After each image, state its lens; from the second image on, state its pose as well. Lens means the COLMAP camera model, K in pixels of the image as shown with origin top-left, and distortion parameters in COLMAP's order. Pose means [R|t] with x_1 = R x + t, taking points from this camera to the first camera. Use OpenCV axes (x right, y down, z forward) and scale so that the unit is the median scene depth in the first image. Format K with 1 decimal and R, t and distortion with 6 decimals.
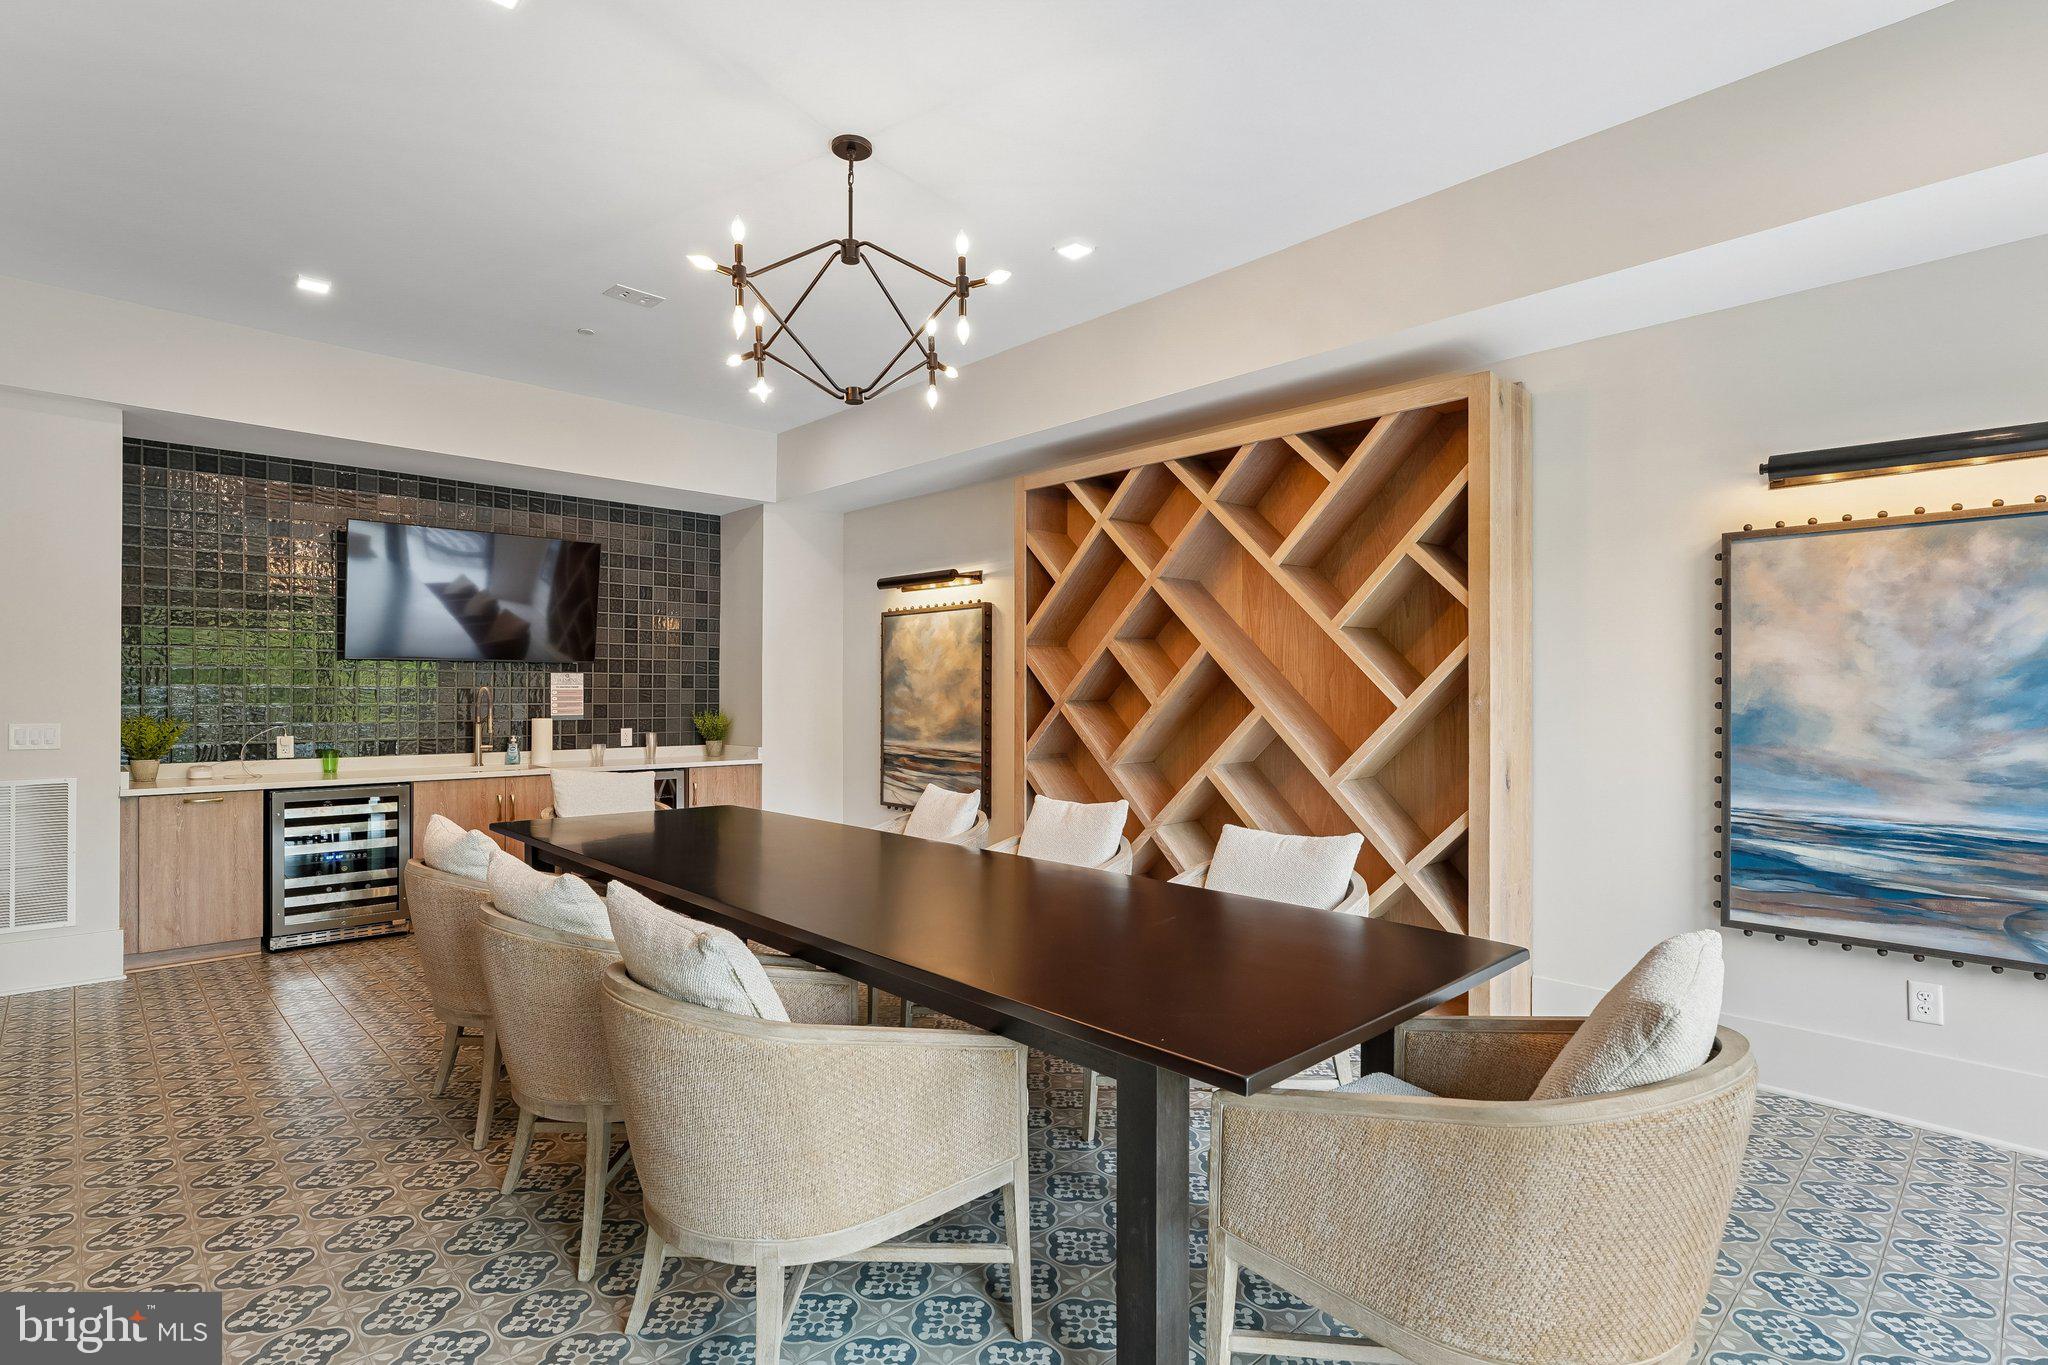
lens RADIAL K [[986.8, 0, 1023.2], [0, 986.8, 694.9], [0, 0, 1]] dist [0.001040, 0.000586]
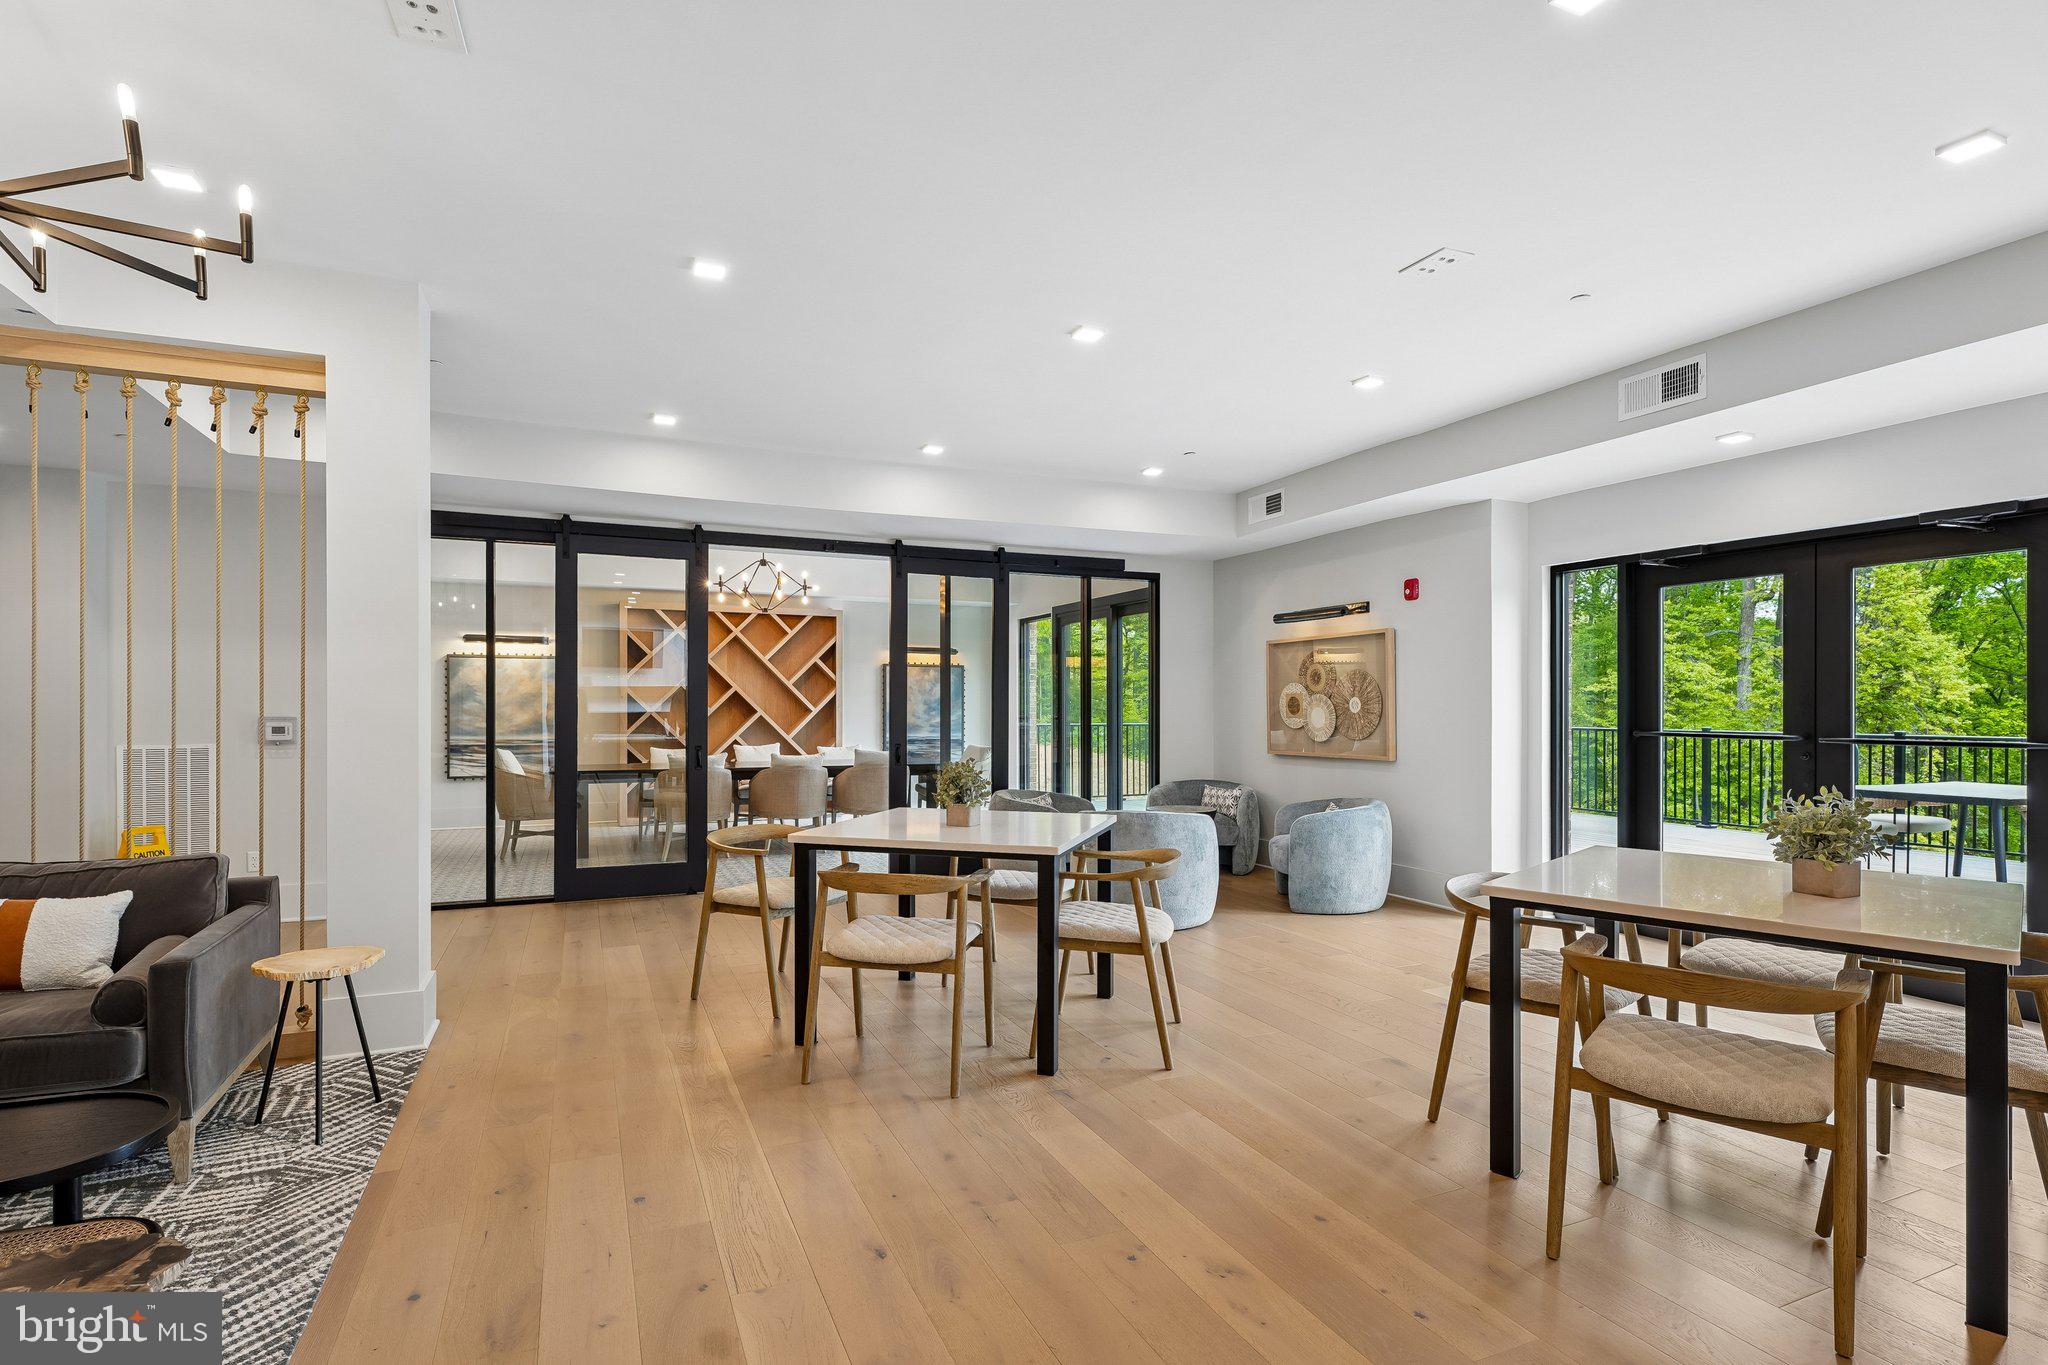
lens RADIAL K [[986.8, 0, 1023.2], [0, 986.8, 694.9], [0, 0, 1]] dist [0.001040, 0.000586]
pose [[0.329501, 0.008156, 0.944120, -1.415953], [0.001907, 0.999955, -0.009305, -0.004230], [-0.944153, 0.004867, 0.329471, -0.389098]]
